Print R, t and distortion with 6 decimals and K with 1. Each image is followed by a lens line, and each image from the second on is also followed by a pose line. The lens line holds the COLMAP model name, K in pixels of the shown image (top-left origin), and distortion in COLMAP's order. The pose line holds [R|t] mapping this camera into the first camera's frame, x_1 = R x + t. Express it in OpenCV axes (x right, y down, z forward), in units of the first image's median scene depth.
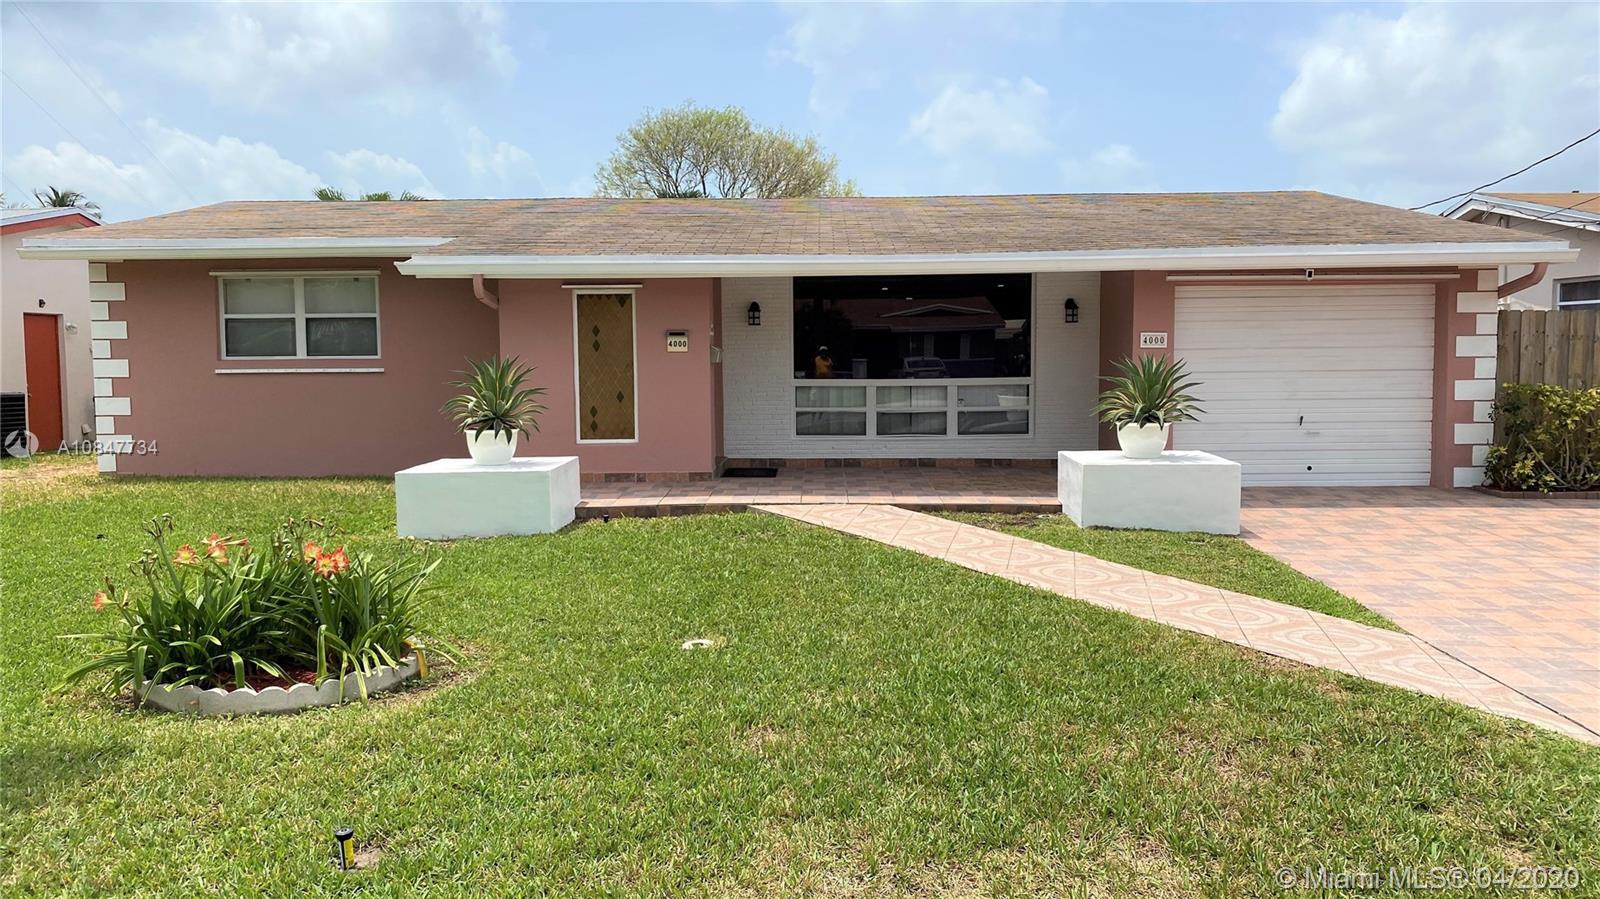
lens RADIAL K [[1232.7, 0, 807.2], [0, 1232.7, 443.3], [0, 0, 1]] dist [0.012163, -0.007395]
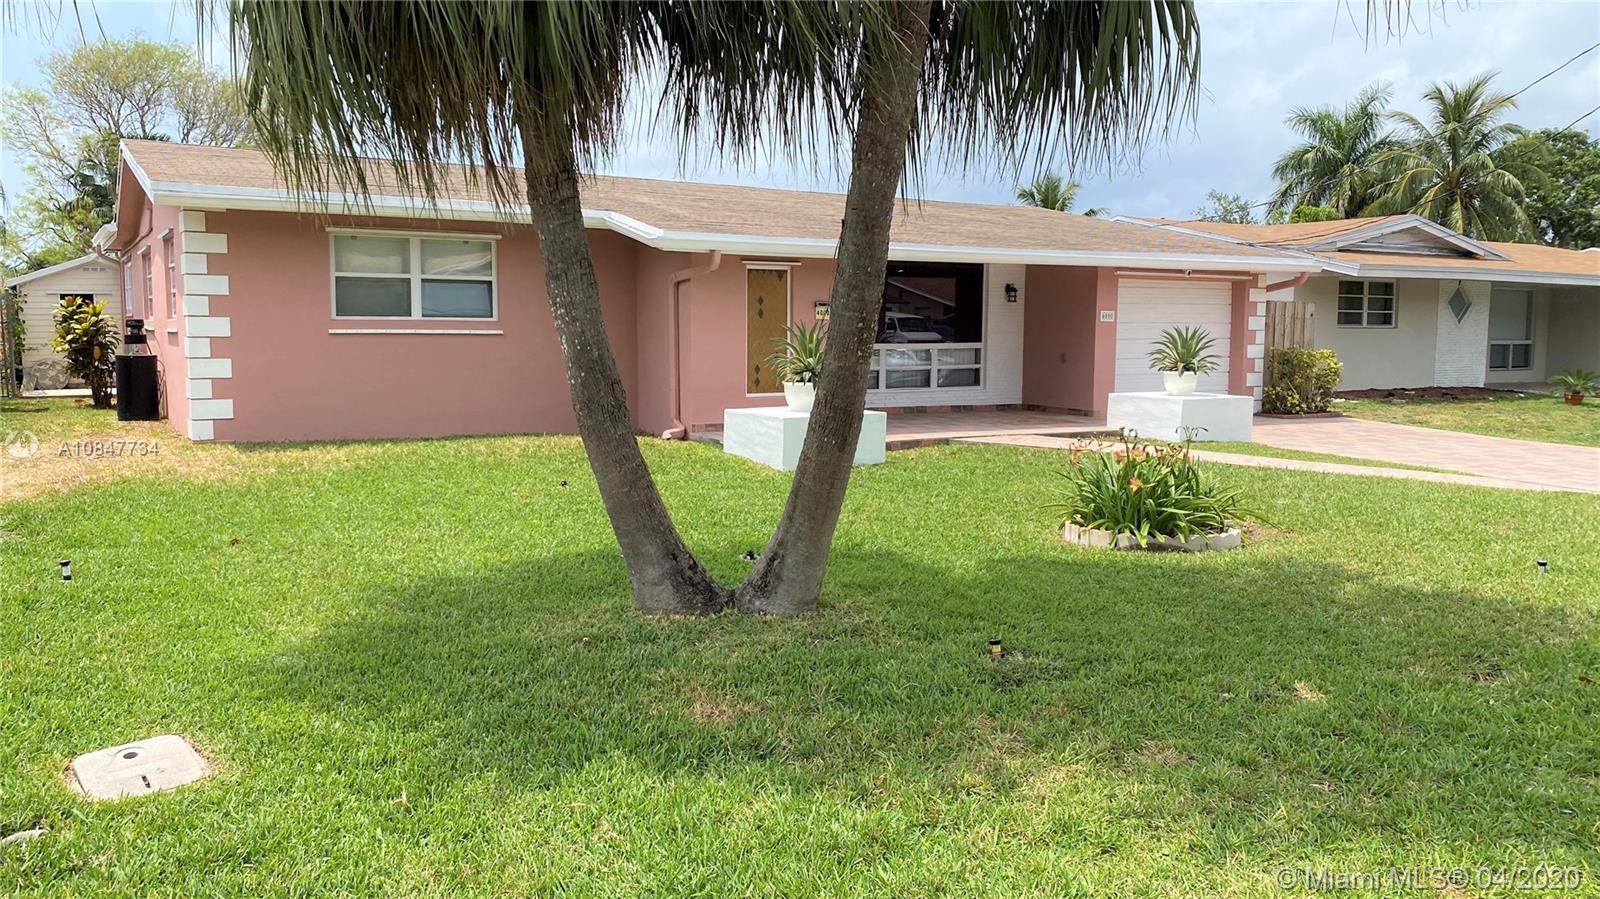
lens RADIAL K [[1232.7, 0, 801.6], [0, 1232.7, 453.8], [0, 0, 1]] dist [0.012163, -0.007395]
pose [[0.842832, -0.042791, 0.536472, -0.776757], [0.026240, 0.998916, 0.038453, 0.010763], [-0.537536, -0.018333, 0.843041, -0.009511]]
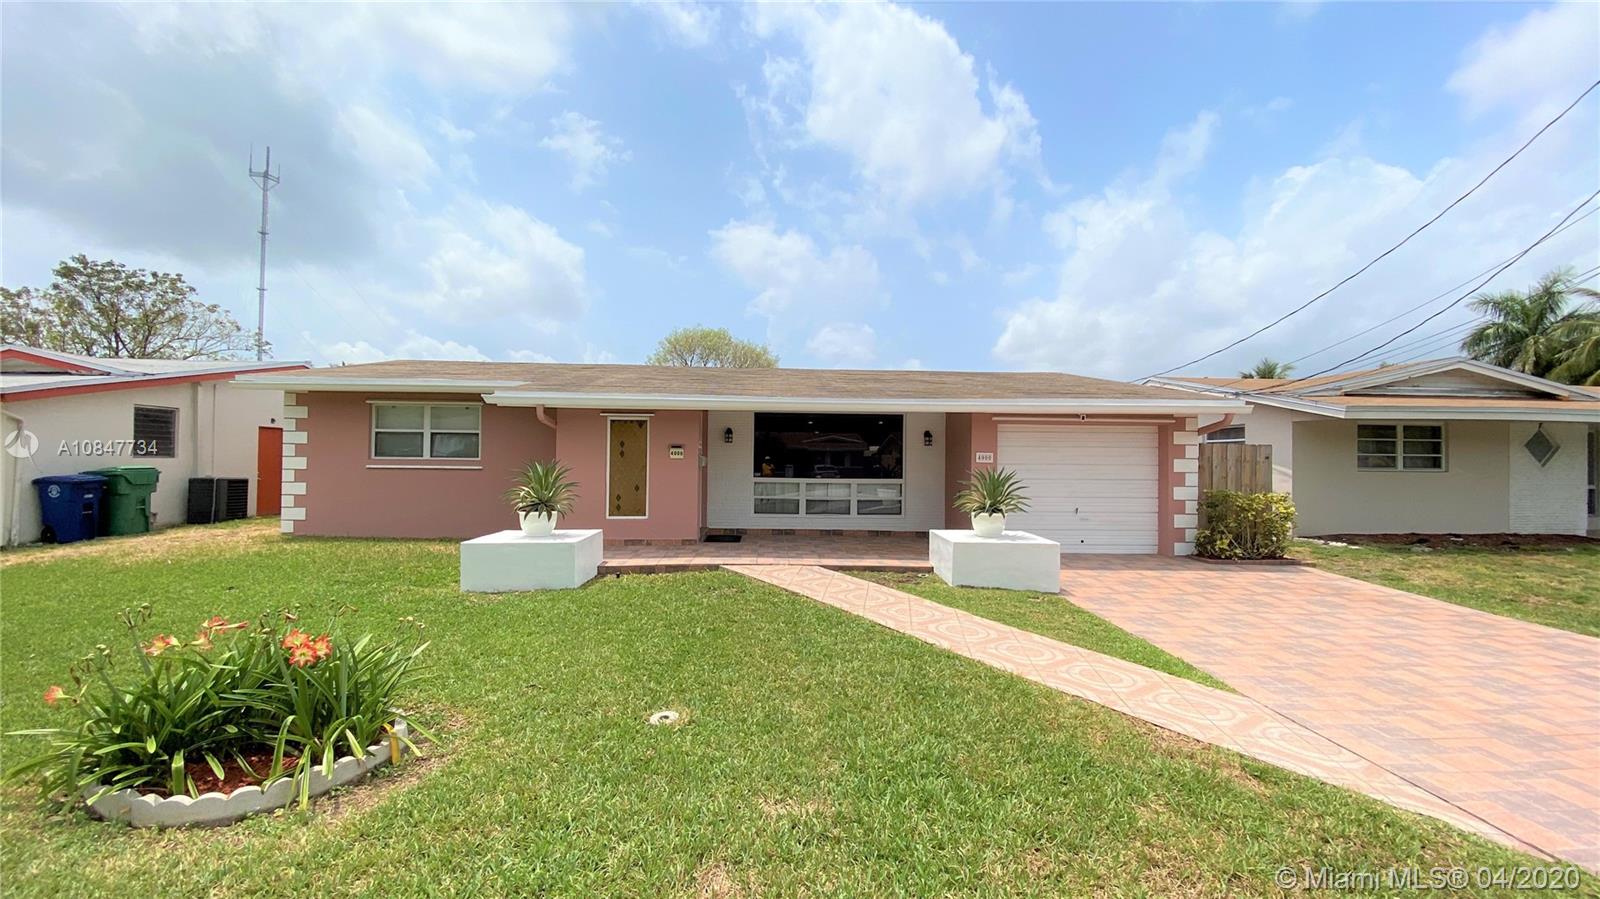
lens RADIAL K [[652.6, 0, 803.2], [0, 652.6, 453.9], [0, 0, 1]] dist [0.007491, -0.012938]
pose [[0.997600, 0.020266, 0.066202, -0.003414], [-0.014539, 0.996200, -0.085870, -0.014225], [-0.067690, 0.084701, 0.994104, 0.197245]]
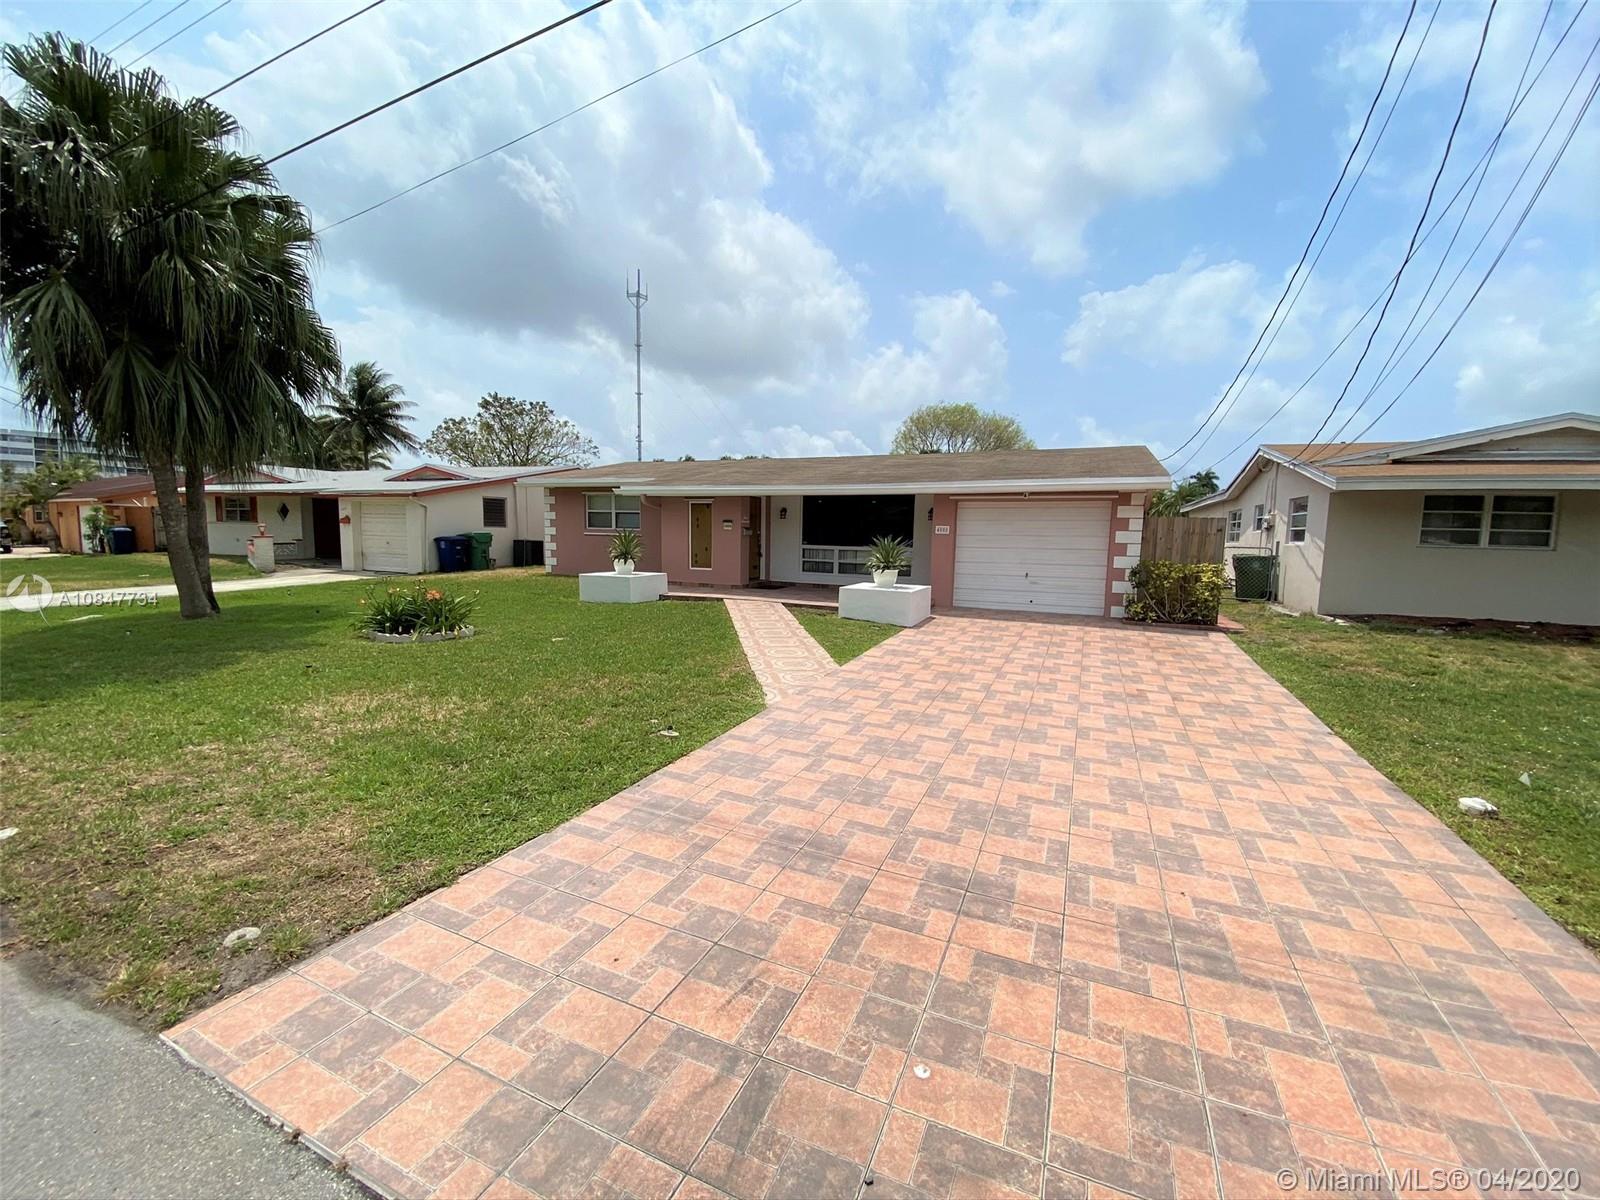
lens RADIAL K [[653.4, 0, 797.8], [0, 653.4, 614.3], [0, 0, 1]] dist [0.001752, -0.007449]
pose [[0.921569, 0.074586, -0.380982, 0.463940], [-0.056605, 0.996699, 0.058203, 0.002379], [0.384066, -0.032073, 0.922749, -0.032607]]
